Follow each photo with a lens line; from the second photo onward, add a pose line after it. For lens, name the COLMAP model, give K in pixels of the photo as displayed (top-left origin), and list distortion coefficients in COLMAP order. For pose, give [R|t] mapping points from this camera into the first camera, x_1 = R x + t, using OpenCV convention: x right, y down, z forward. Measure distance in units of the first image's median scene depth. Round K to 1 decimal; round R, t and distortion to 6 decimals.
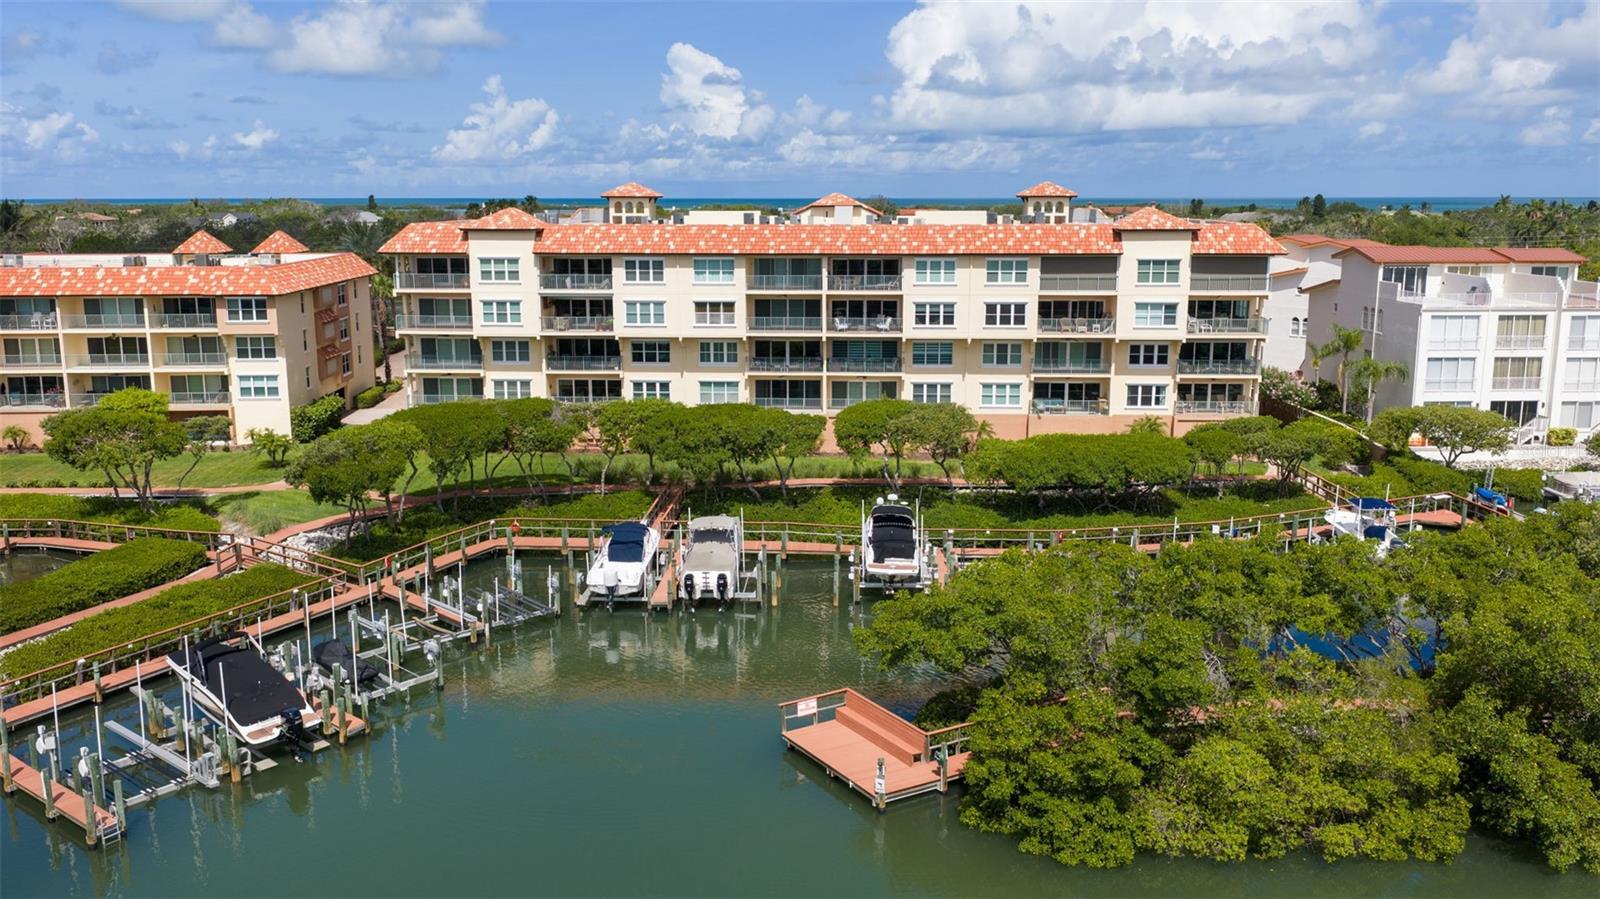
lens RADIAL K [[1304.8, 0, 799.7], [0, 1304.8, 451.9], [0, 0, 1]] dist [0.012148, -0.018196]
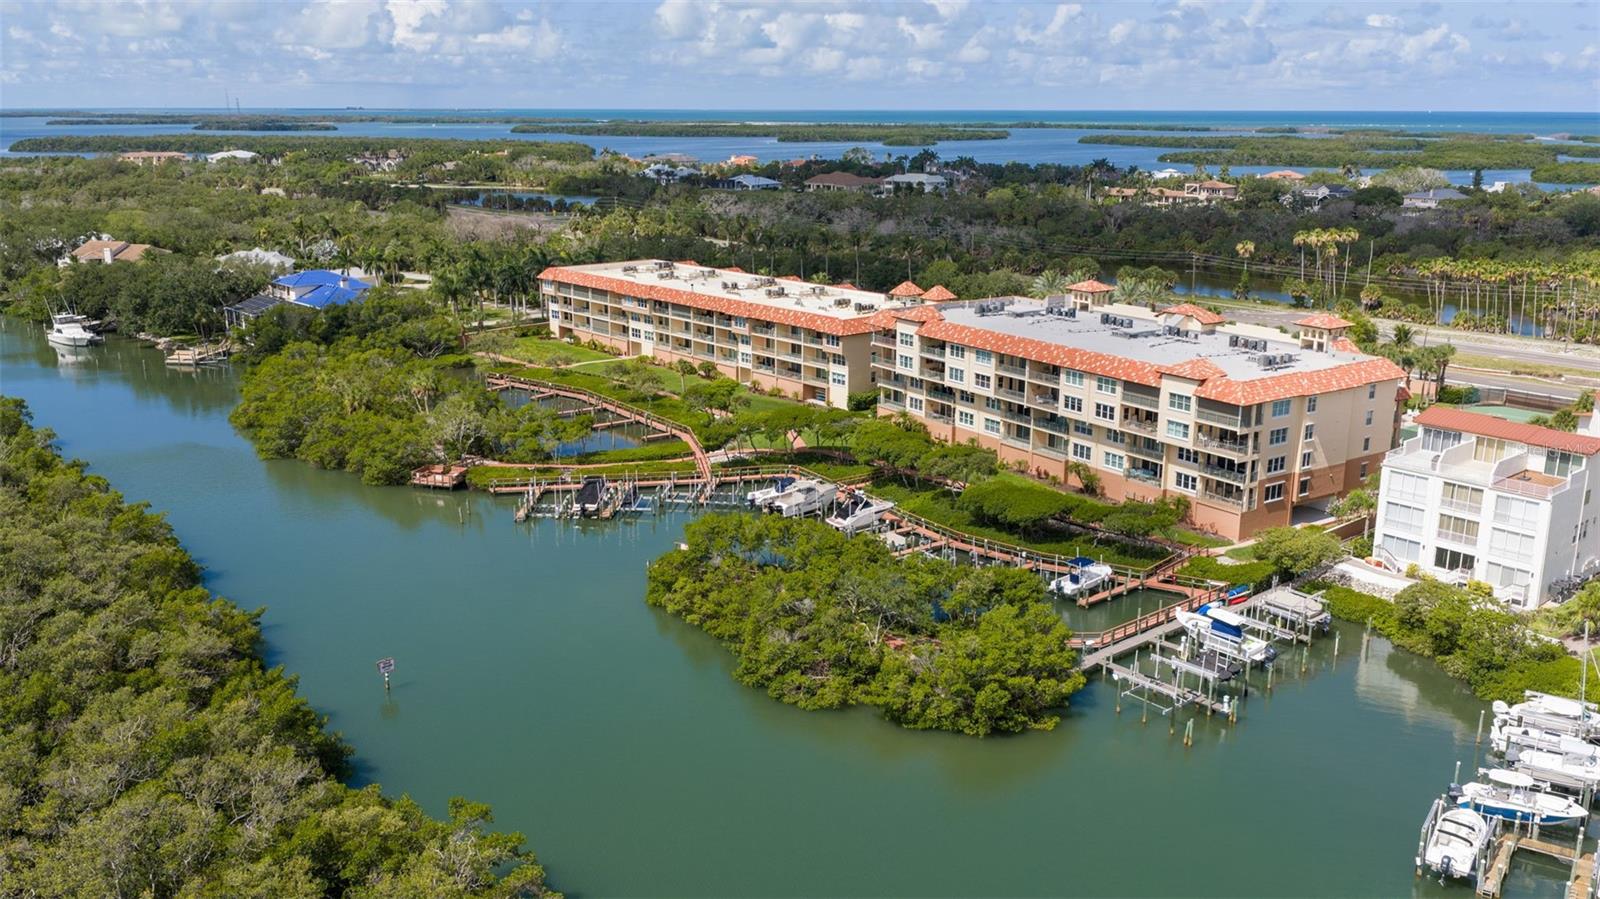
lens RADIAL K [[1304.8, 0, 801.9], [0, 1304.8, 446.7], [0, 0, 1]] dist [0.012148, -0.018196]
pose [[0.608657, 0.199390, -0.767972, 1.155466], [-0.155455, 0.979118, 0.131004, -0.212706], [0.778056, 0.039648, 0.626943, -0.289032]]
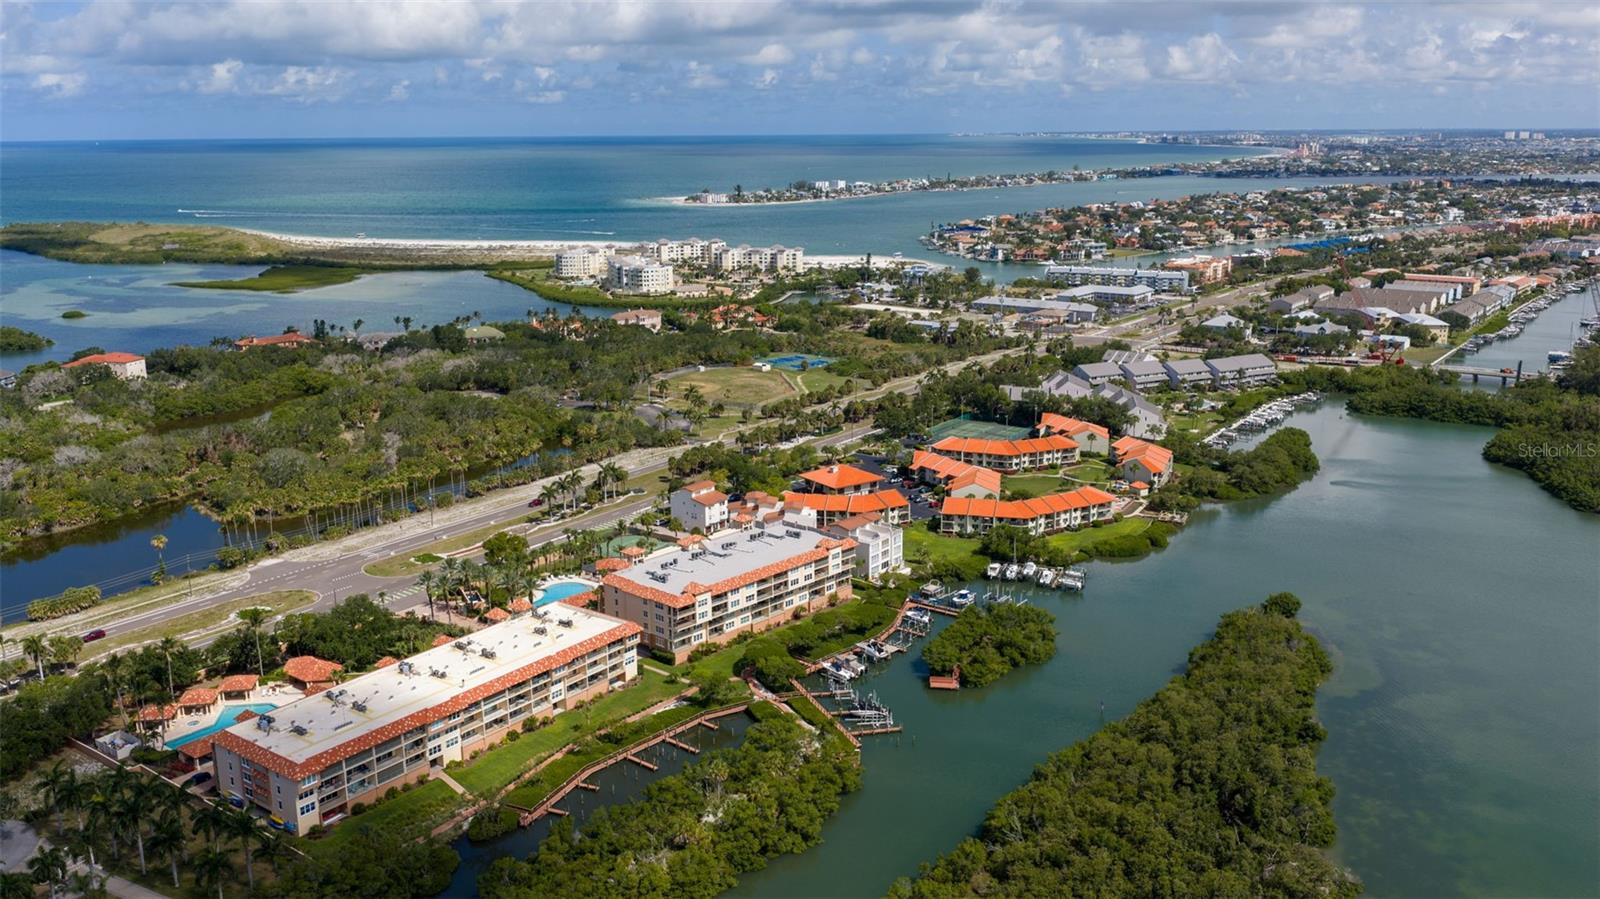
lens RADIAL K [[1304.8, 0, 801.3], [0, 1304.8, 443.6], [0, 0, 1]] dist [0.012148, -0.018196]
pose [[0.644897, -0.184429, 0.741683, -2.434886], [0.149545, 0.982139, 0.114192, -0.873542], [-0.749496, 0.037273, 0.660959, -1.370084]]
